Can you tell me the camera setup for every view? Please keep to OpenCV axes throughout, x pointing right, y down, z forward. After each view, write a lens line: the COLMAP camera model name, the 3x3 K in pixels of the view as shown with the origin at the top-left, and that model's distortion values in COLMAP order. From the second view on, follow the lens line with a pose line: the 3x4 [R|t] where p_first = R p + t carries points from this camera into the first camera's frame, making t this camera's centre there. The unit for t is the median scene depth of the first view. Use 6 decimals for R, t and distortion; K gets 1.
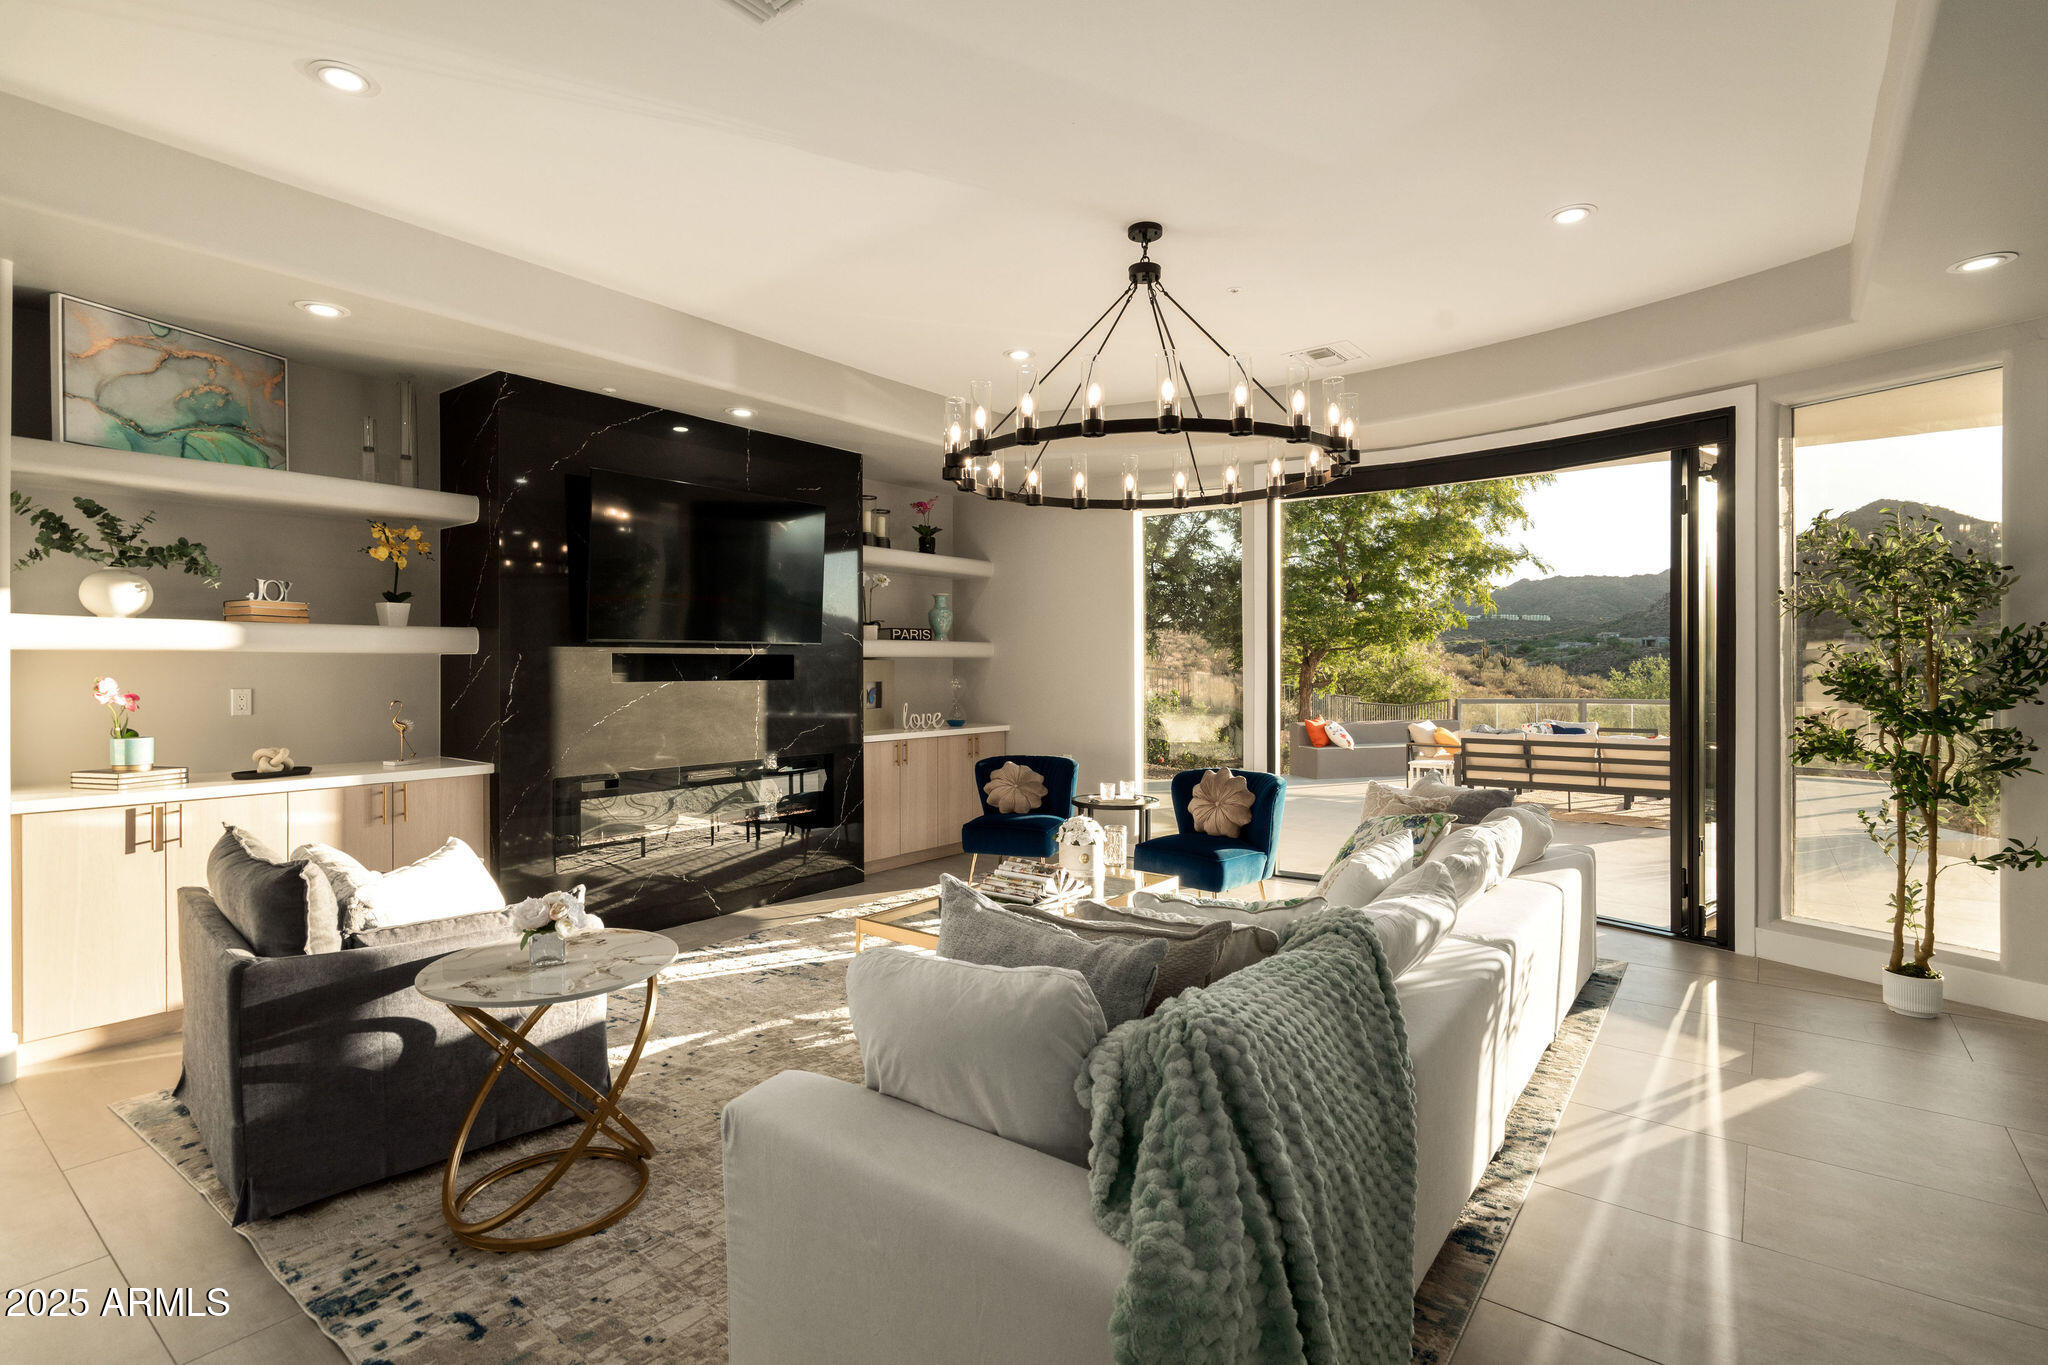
lens RADIAL K [[995.5, 0, 1022.9], [0, 995.5, 675.6], [0, 0, 1]] dist [0.000456, 0.001105]
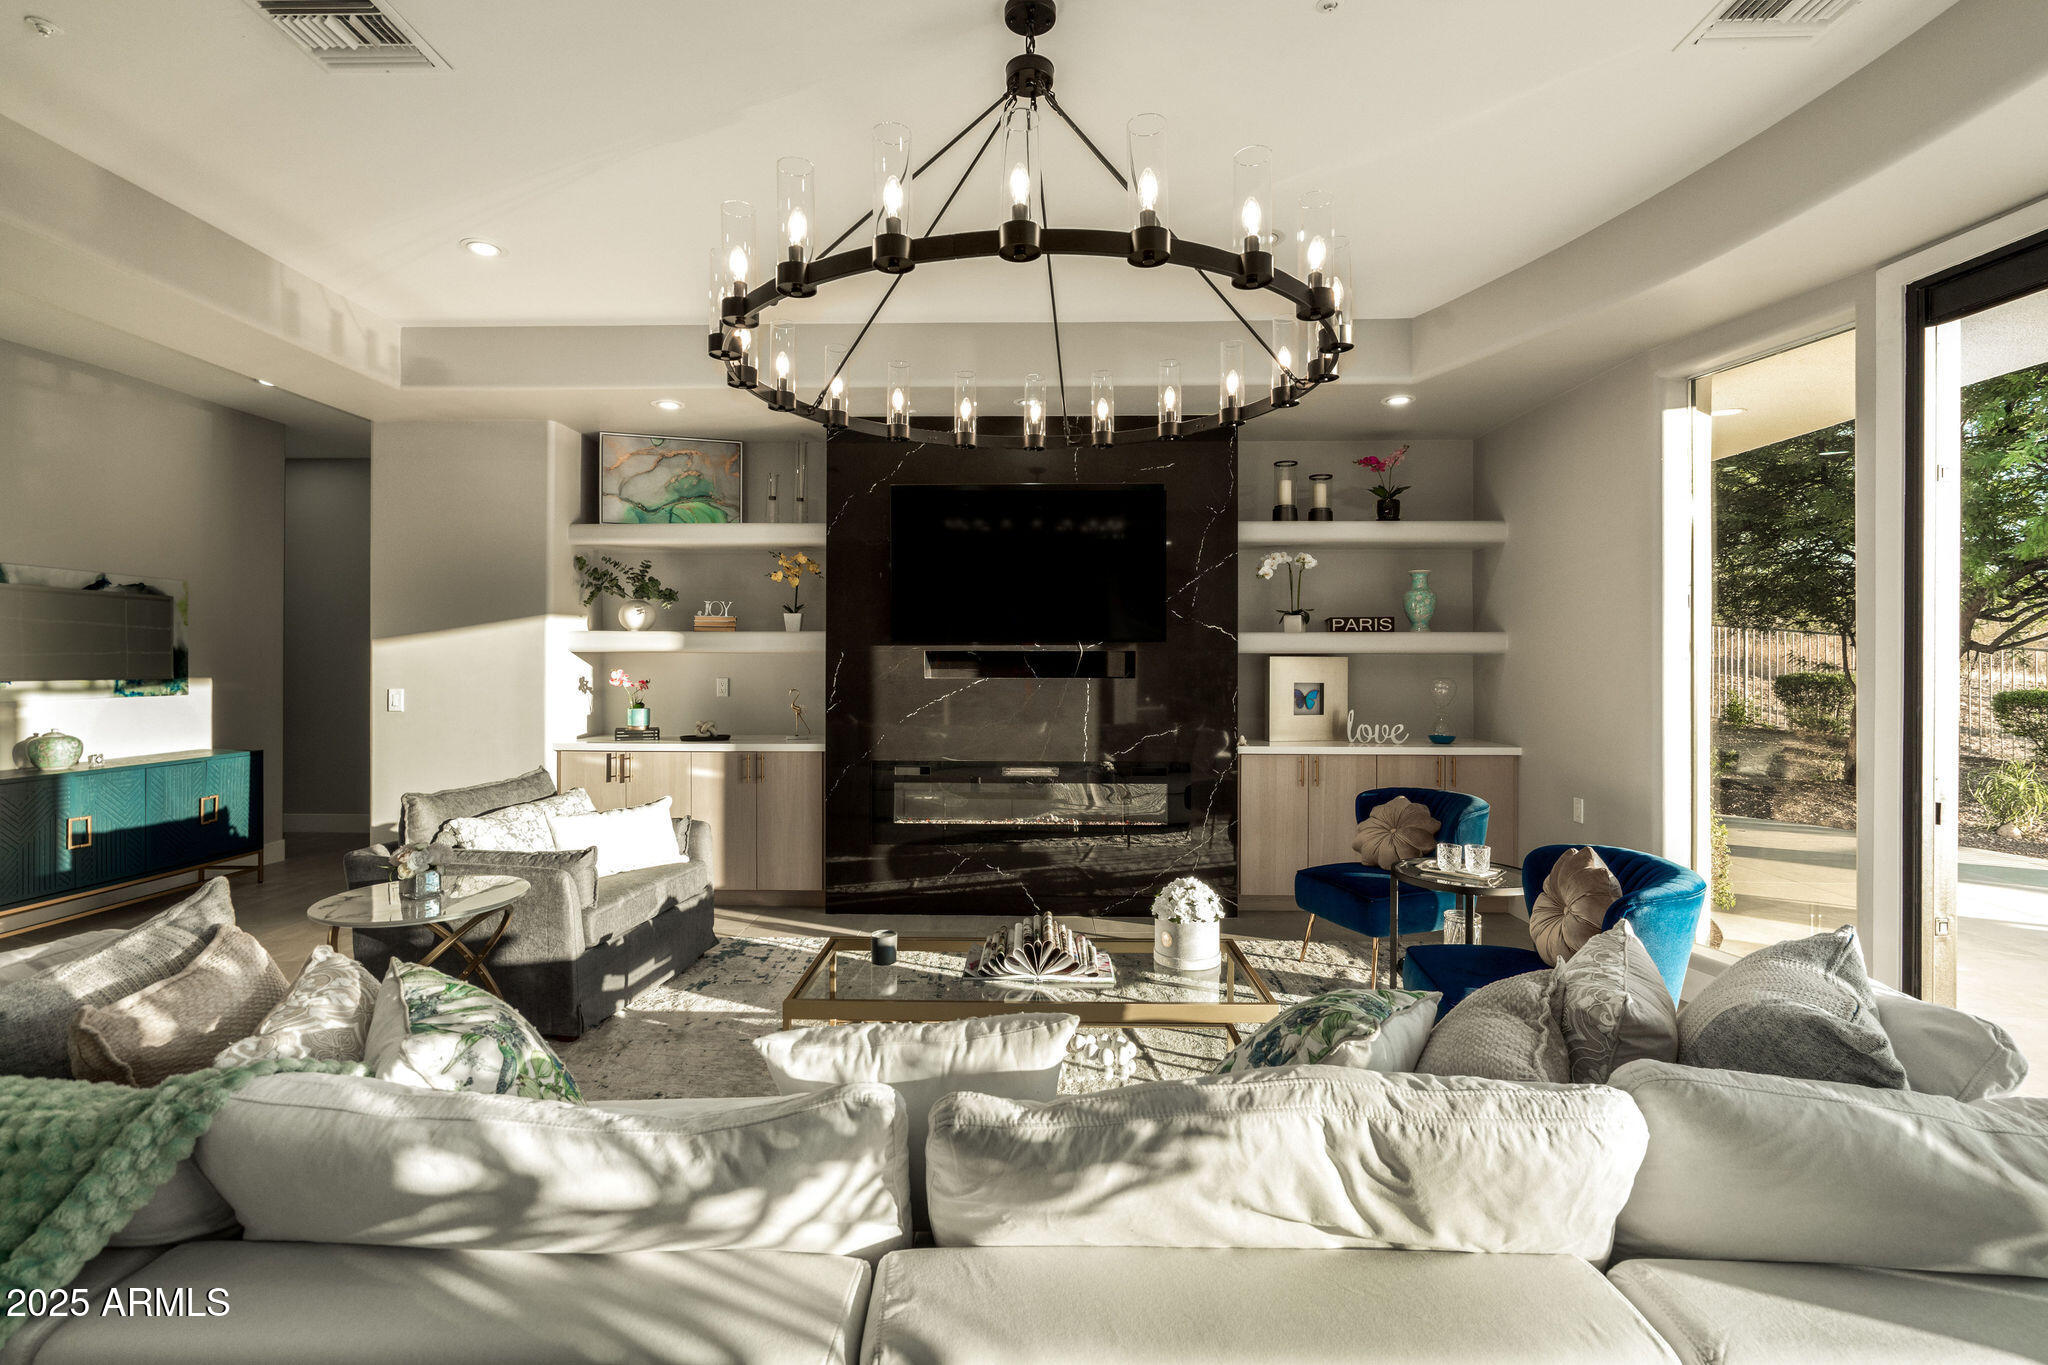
lens RADIAL K [[937.0, 0, 1009.5], [0, 937.0, 670.8], [0, 0, 1]] dist [-0.002471, 0.000181]
pose [[0.584241, 0.007850, -0.811543, 0.529449], [-0.010539, 0.999942, 0.002085, -0.004609], [0.811512, 0.007335, 0.584290, 0.524478]]
